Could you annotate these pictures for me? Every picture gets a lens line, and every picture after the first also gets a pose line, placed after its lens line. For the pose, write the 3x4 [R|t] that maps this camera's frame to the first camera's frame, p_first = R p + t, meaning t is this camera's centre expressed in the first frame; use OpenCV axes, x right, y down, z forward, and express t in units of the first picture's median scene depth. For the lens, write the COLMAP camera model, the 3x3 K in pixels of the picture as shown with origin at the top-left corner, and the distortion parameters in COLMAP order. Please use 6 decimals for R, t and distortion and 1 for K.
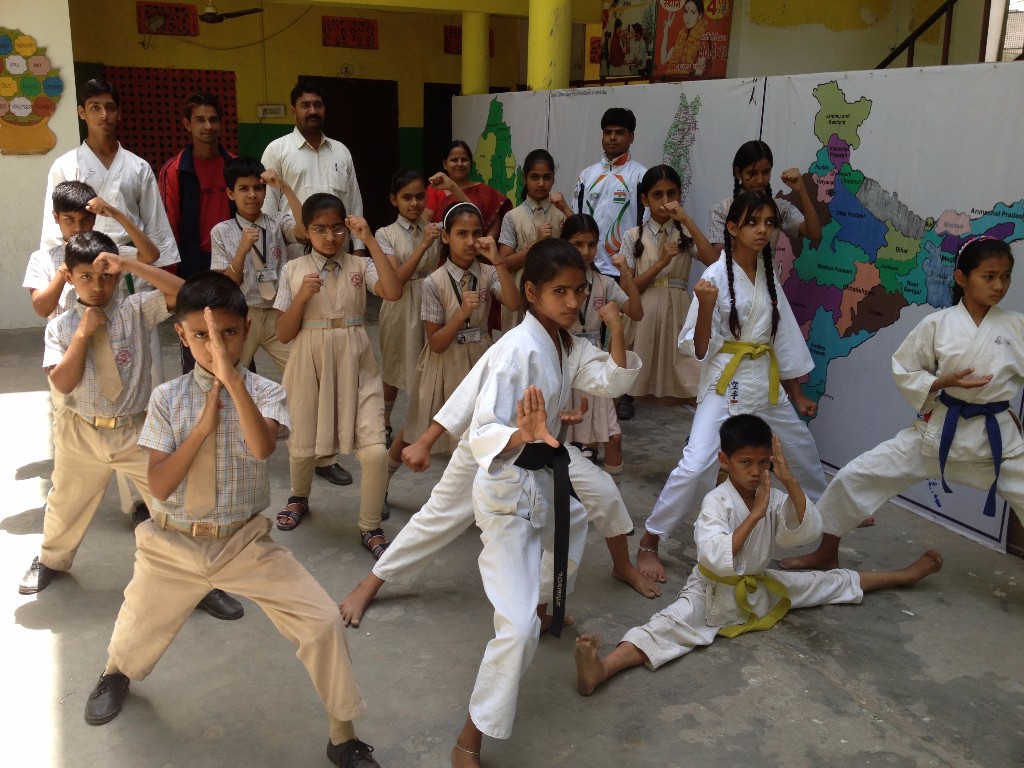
lens RADIAL K [[1044.3, 0, 510.5], [0, 1044.3, 385.8], [0, 0, 1]] dist [0.004622, -0.000139]
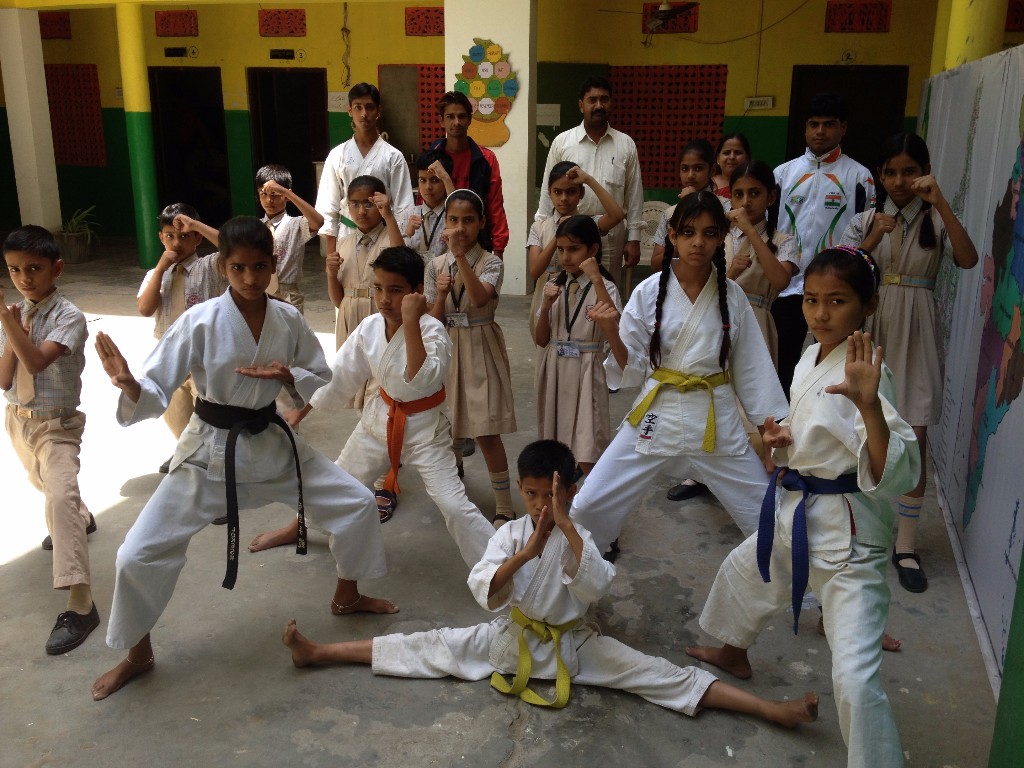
lens RADIAL K [[1038.4, 0, 511.5], [0, 1038.4, 380.9], [0, 0, 1]] dist [0.107387, -0.211591]
pose [[0.739443, 0.153439, -0.655500, 0.376499], [-0.152129, 0.986578, 0.059328, -0.035530], [0.655805, 0.055851, 0.752861, 0.148971]]
